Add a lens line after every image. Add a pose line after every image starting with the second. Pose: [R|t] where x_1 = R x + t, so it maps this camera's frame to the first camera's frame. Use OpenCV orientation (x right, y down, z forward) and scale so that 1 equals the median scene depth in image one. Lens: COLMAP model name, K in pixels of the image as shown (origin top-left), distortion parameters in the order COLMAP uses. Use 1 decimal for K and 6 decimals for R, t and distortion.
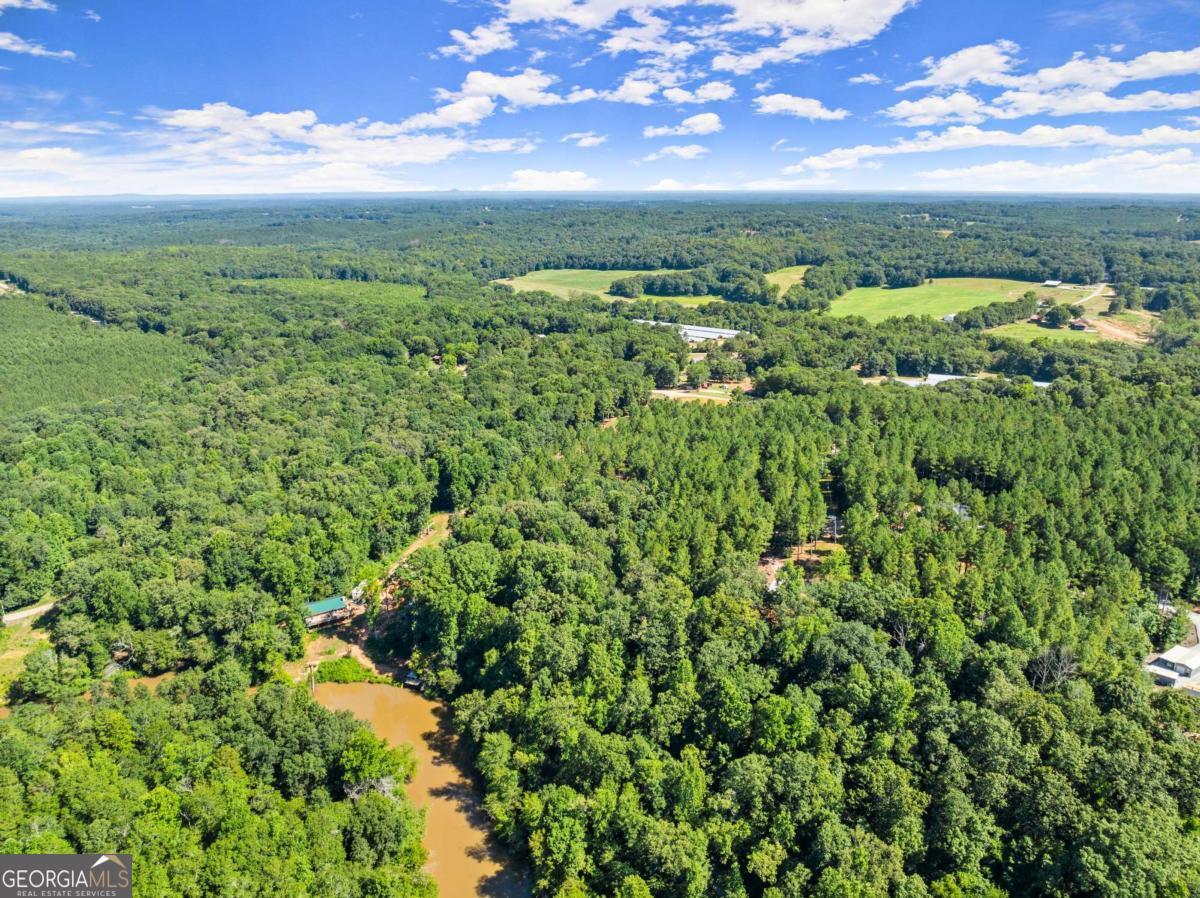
lens RADIAL K [[832.5, 0, 600.0], [0, 832.5, 449.0], [0, 0, 1]] dist [-0.042175, 0.003308]
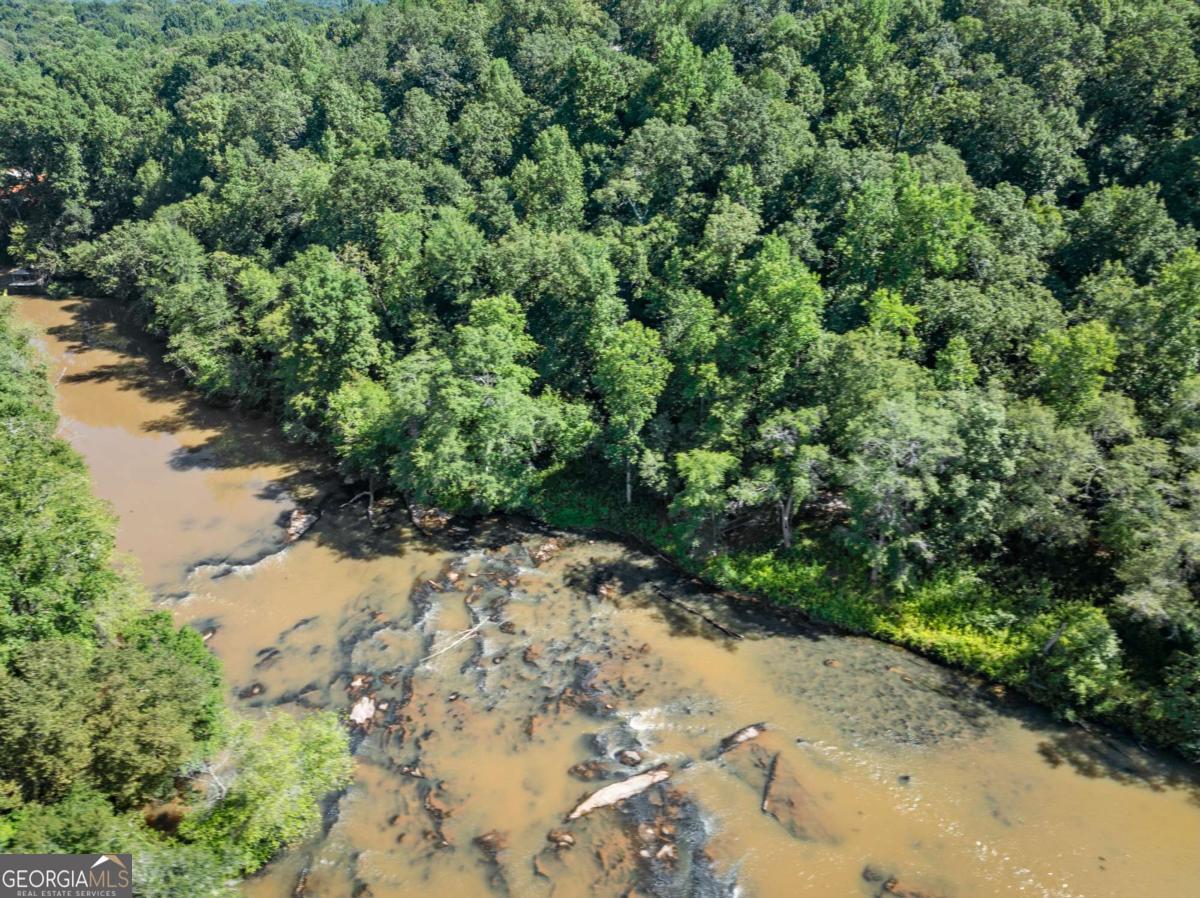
lens RADIAL K [[832.5, 0, 600.0], [0, 832.5, 449.0], [0, 0, 1]] dist [-0.042175, 0.003308]
pose [[0.936538, -0.153723, 0.315065, -0.054308], [0.087684, 0.972883, 0.214035, 0.399866], [-0.339424, -0.172825, 0.924620, 0.392274]]
